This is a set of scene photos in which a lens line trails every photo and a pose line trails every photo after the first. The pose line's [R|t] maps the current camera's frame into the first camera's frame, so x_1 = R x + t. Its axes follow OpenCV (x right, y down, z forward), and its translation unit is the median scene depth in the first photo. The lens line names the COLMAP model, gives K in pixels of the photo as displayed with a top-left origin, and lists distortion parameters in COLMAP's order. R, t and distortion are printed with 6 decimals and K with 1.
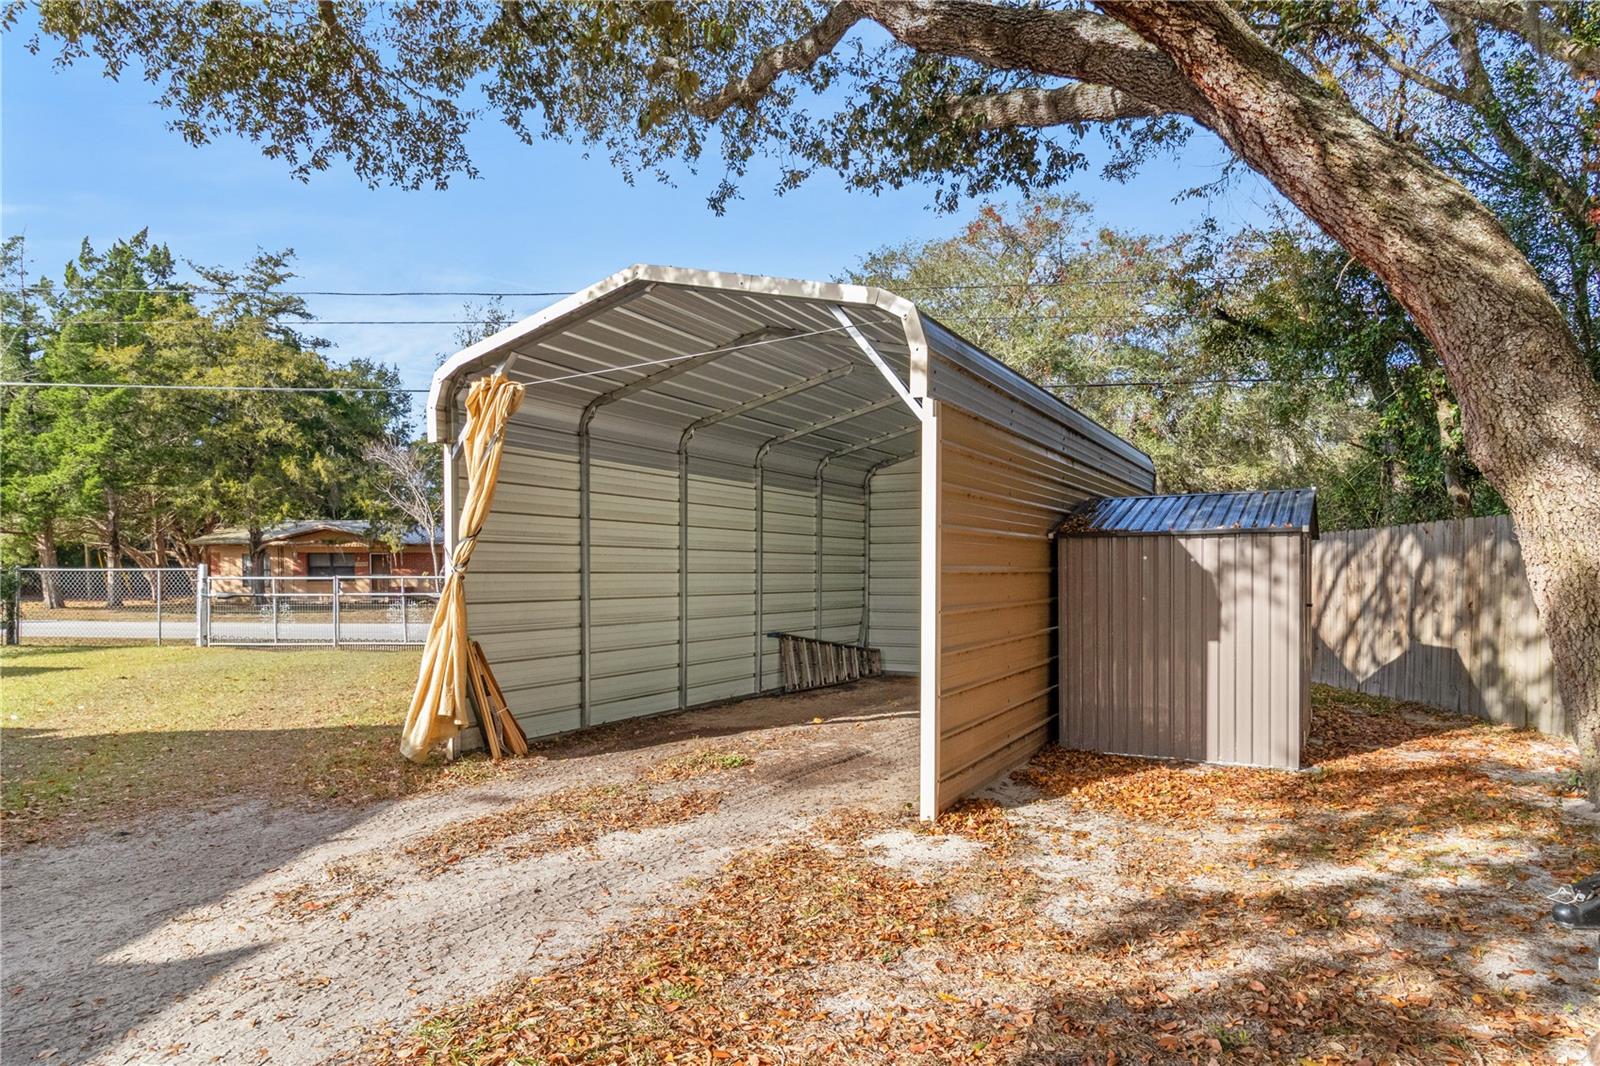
lens RADIAL K [[950.5, 0, 799.1], [0, 950.5, 563.9], [0, 0, 1]] dist [-0.001373, -0.001243]
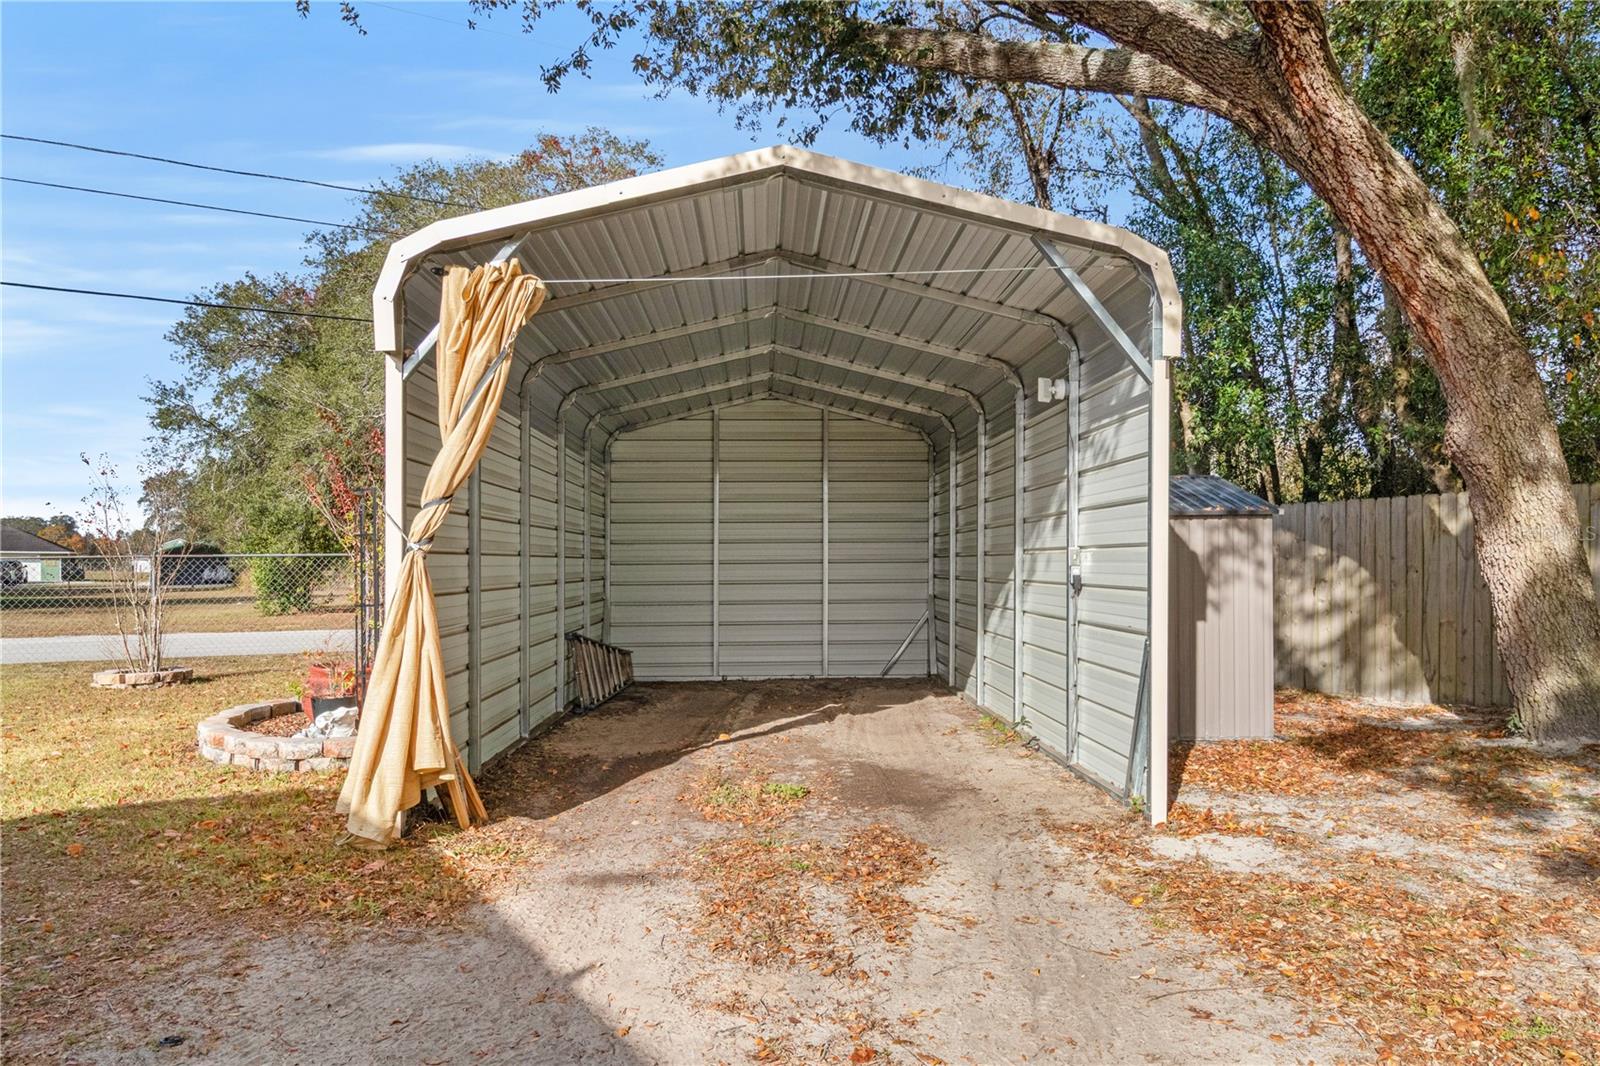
lens RADIAL K [[1081.0, 0, 801.8], [0, 1081.0, 536.9], [0, 0, 1]] dist [0.000519, 0.002230]
pose [[0.855420, 0.009258, 0.517852, -0.663879], [-0.001140, 0.999871, -0.015992, 0.013472], [-0.517933, 0.013089, 0.855321, 0.278479]]
